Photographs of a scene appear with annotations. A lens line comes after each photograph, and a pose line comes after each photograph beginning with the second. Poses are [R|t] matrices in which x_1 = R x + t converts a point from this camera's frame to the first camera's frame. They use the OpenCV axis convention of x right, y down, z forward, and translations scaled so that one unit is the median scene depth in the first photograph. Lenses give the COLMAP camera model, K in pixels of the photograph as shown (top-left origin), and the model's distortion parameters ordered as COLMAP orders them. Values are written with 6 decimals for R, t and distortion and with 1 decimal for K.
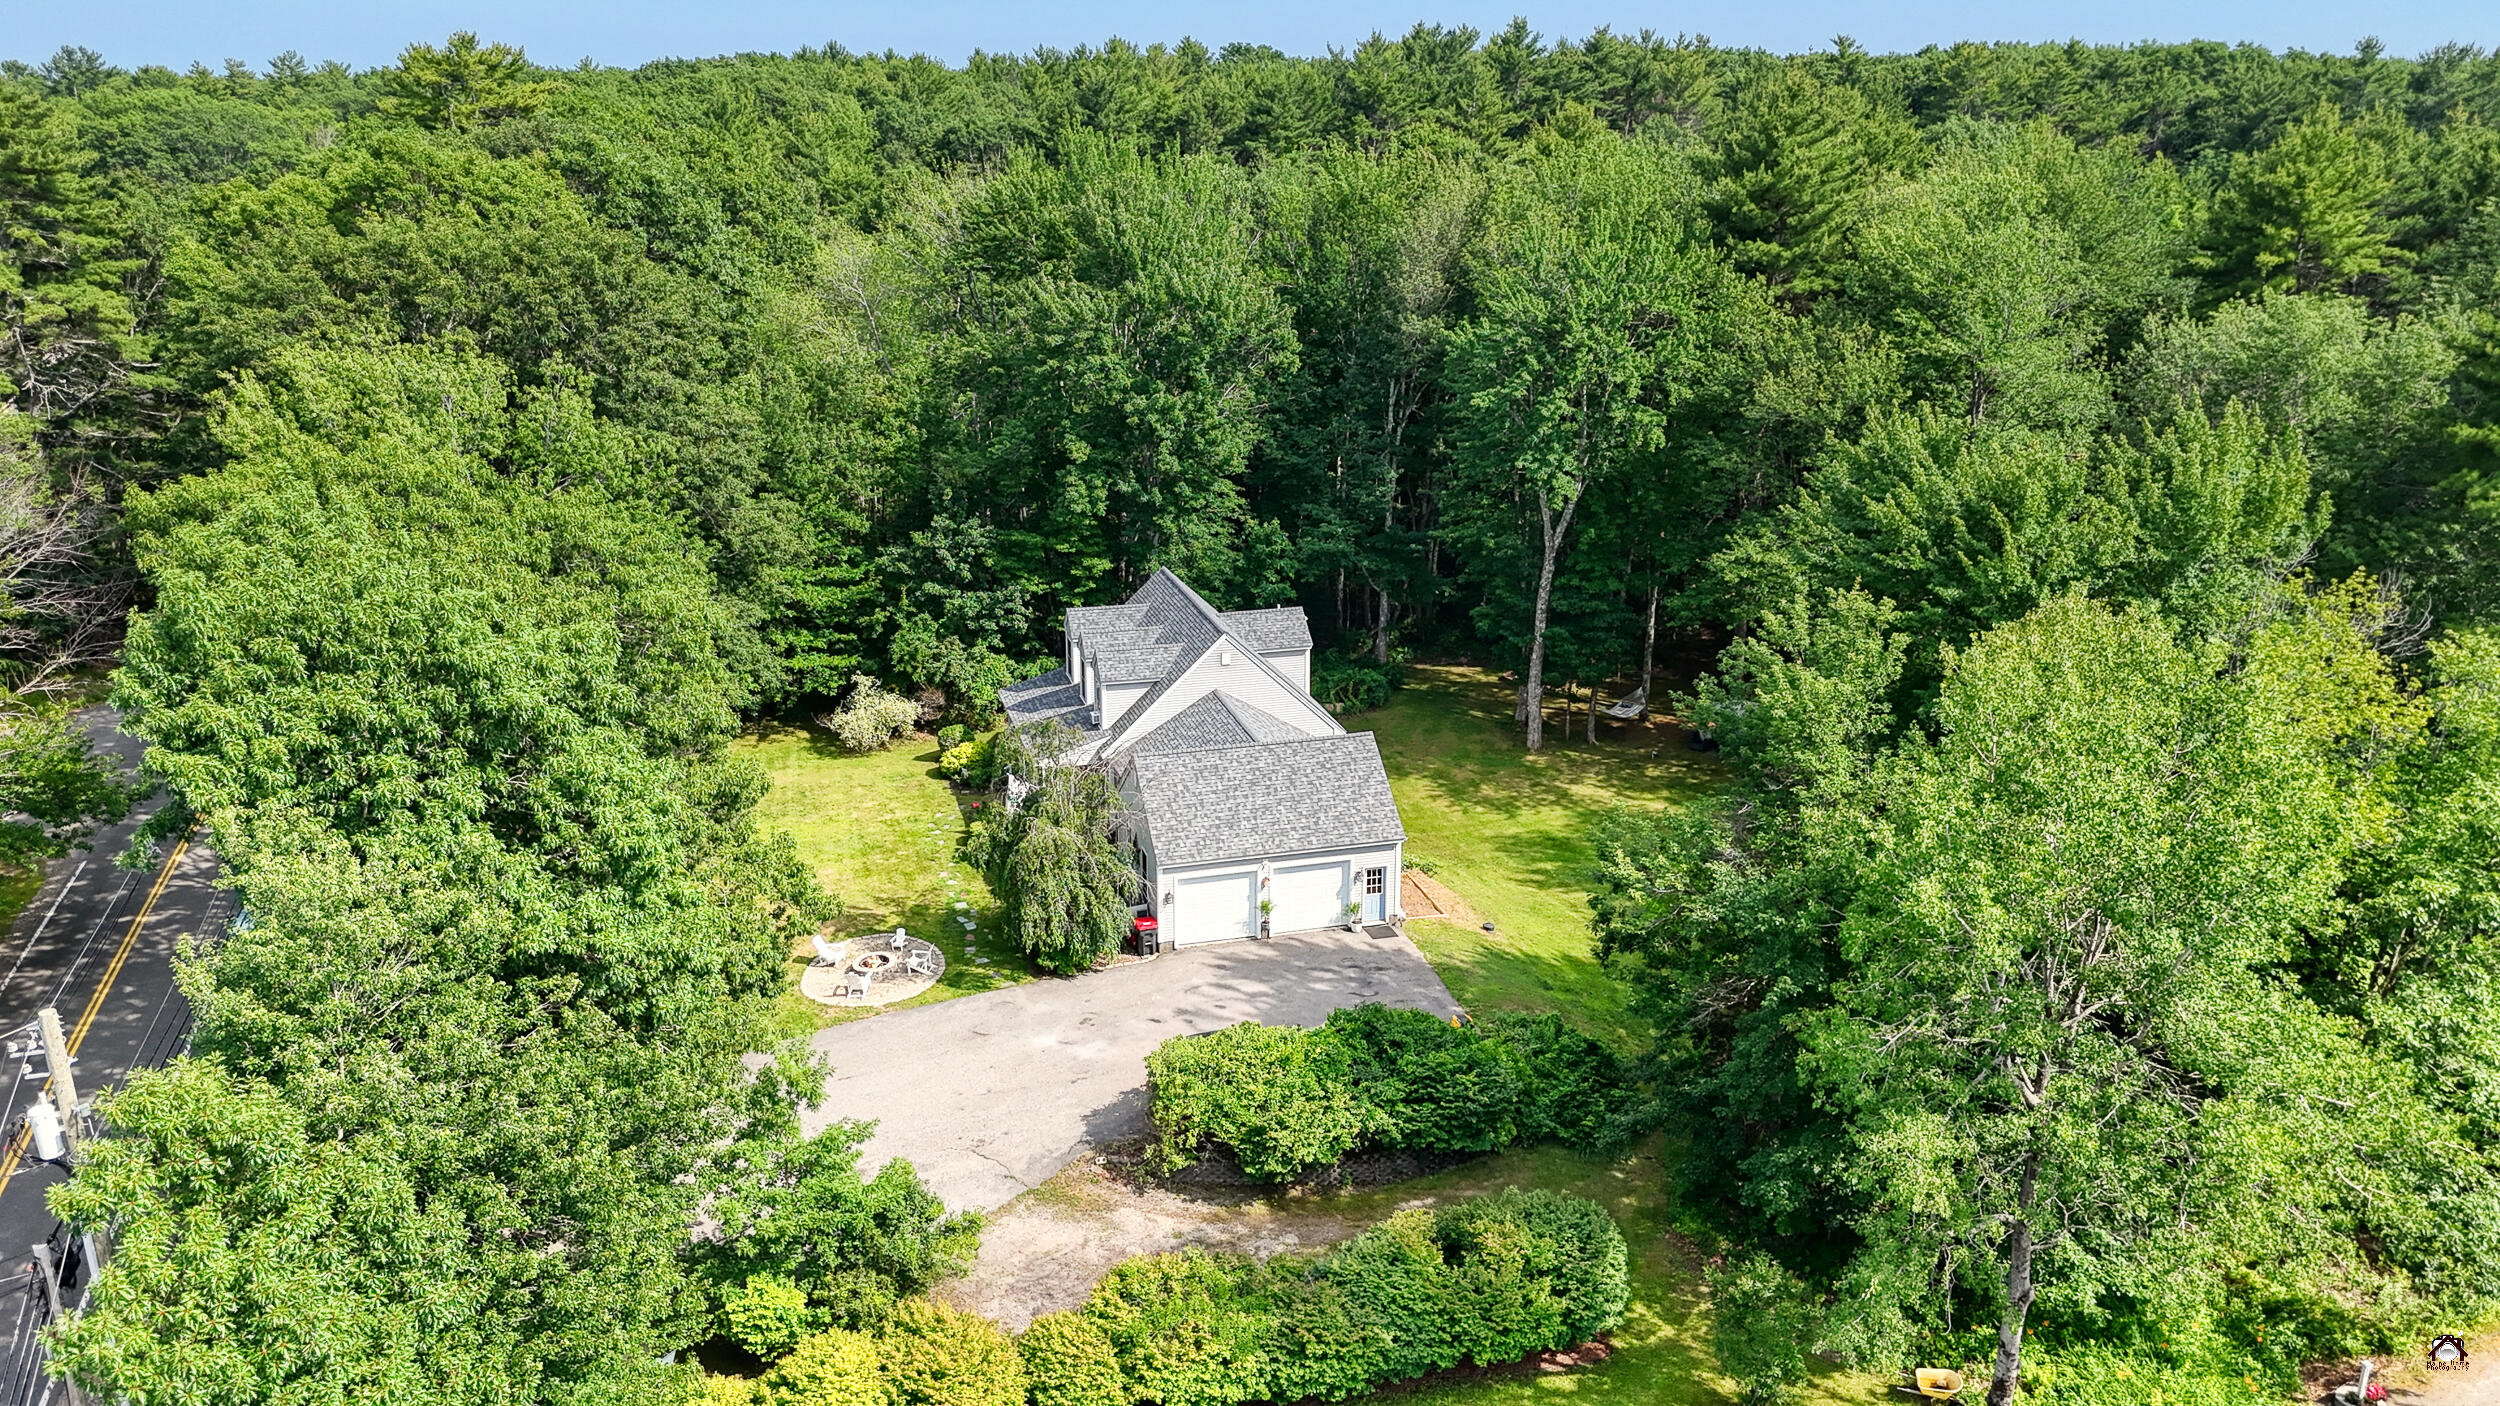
lens RADIAL K [[1969.9, 0, 1250.0], [0, 1969.9, 703.0], [0, 0, 1]] dist [0.062162, -0.001329]
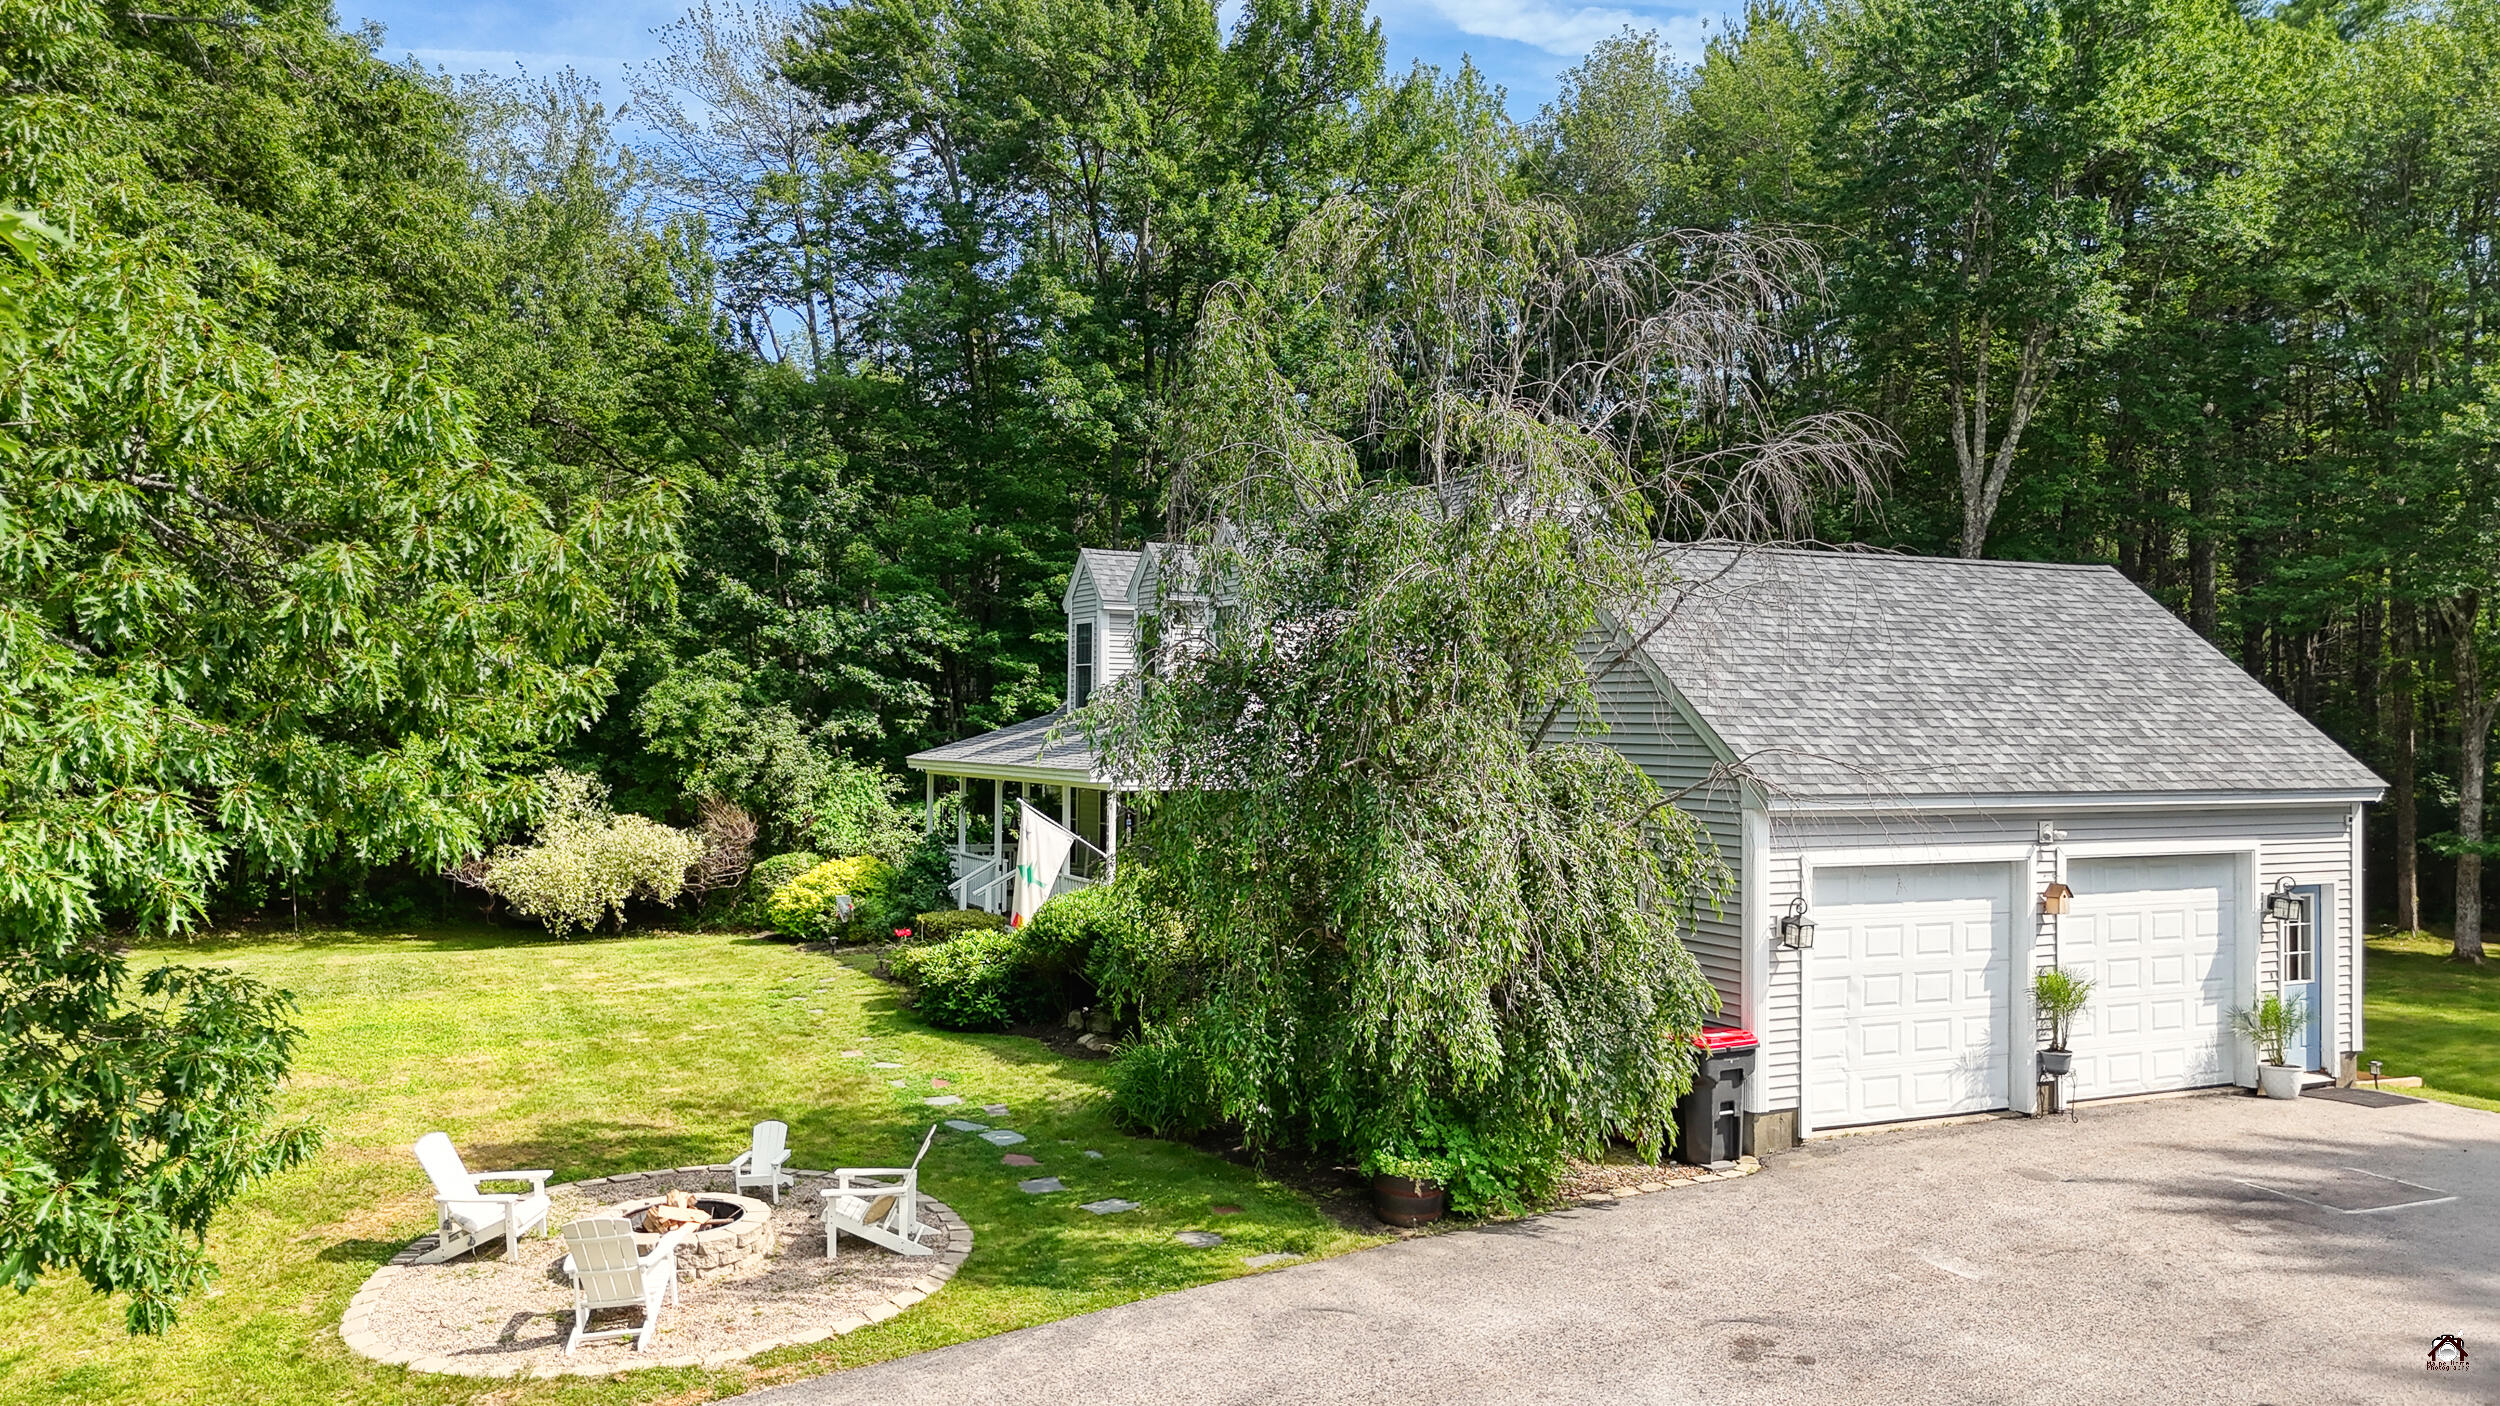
lens RADIAL K [[1969.9, 0, 1250.0], [0, 1969.9, 703.0], [0, 0, 1]] dist [0.062162, -0.001329]
pose [[0.984935, -0.001790, 0.172915, -0.158608], [0.055279, 0.950737, -0.305031, 0.144485], [-0.163851, 0.309994, 0.936513, 0.719971]]
